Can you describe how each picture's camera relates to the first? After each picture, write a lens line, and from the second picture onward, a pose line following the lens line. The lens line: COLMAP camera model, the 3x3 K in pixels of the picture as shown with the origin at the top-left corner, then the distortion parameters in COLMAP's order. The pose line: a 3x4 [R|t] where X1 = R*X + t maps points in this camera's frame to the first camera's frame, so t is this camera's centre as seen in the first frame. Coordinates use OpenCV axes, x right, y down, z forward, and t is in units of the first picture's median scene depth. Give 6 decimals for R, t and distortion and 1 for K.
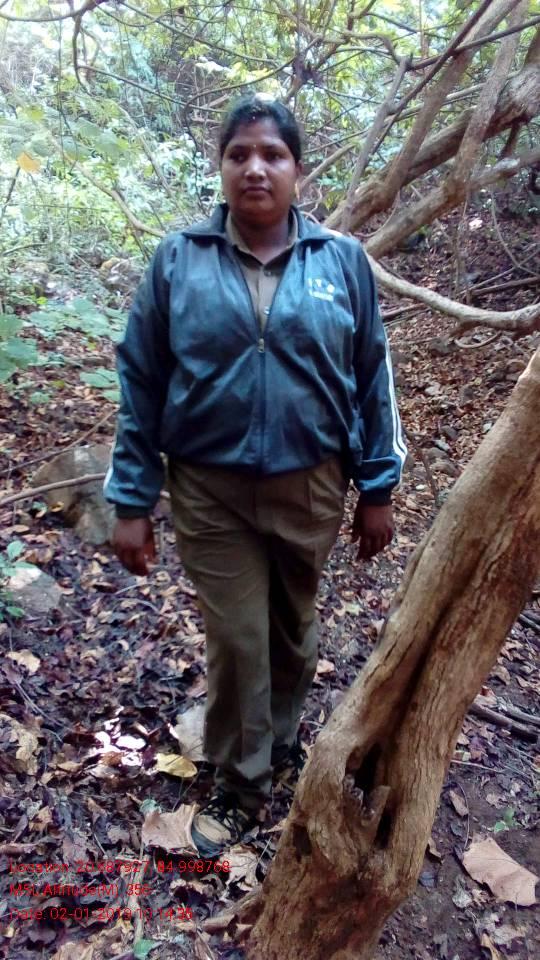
lens RADIAL K [[796.4, 0, 270.0], [0, 796.4, 480.0], [0, 0, 1]] dist [0.078416, -0.130911]
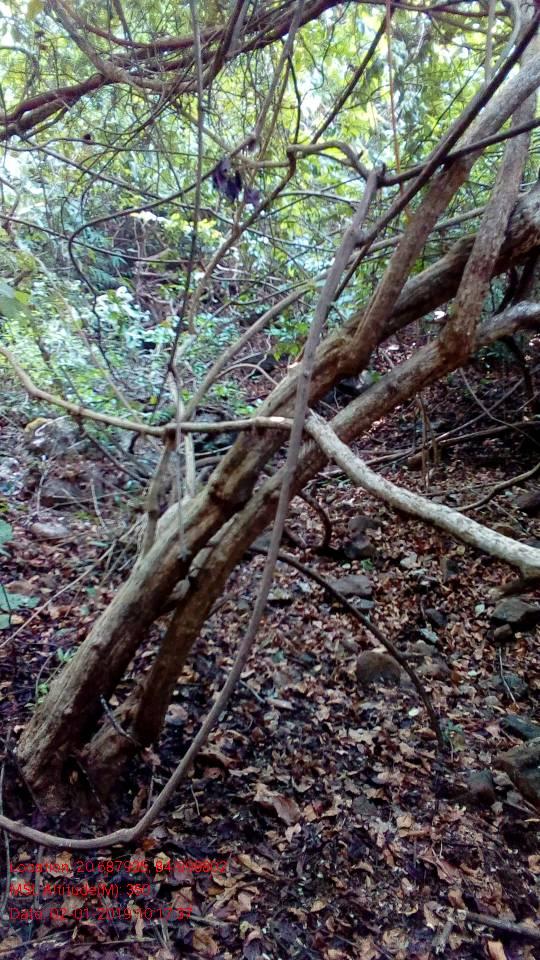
lens RADIAL K [[796.4, 0, 270.0], [0, 796.4, 480.0], [0, 0, 1]] dist [0.078416, -0.130911]
pose [[0.998052, -0.031767, 0.053689, 0.013133], [0.040418, 0.984850, -0.168631, -0.063210], [-0.047518, 0.170473, 0.984216, 0.160158]]
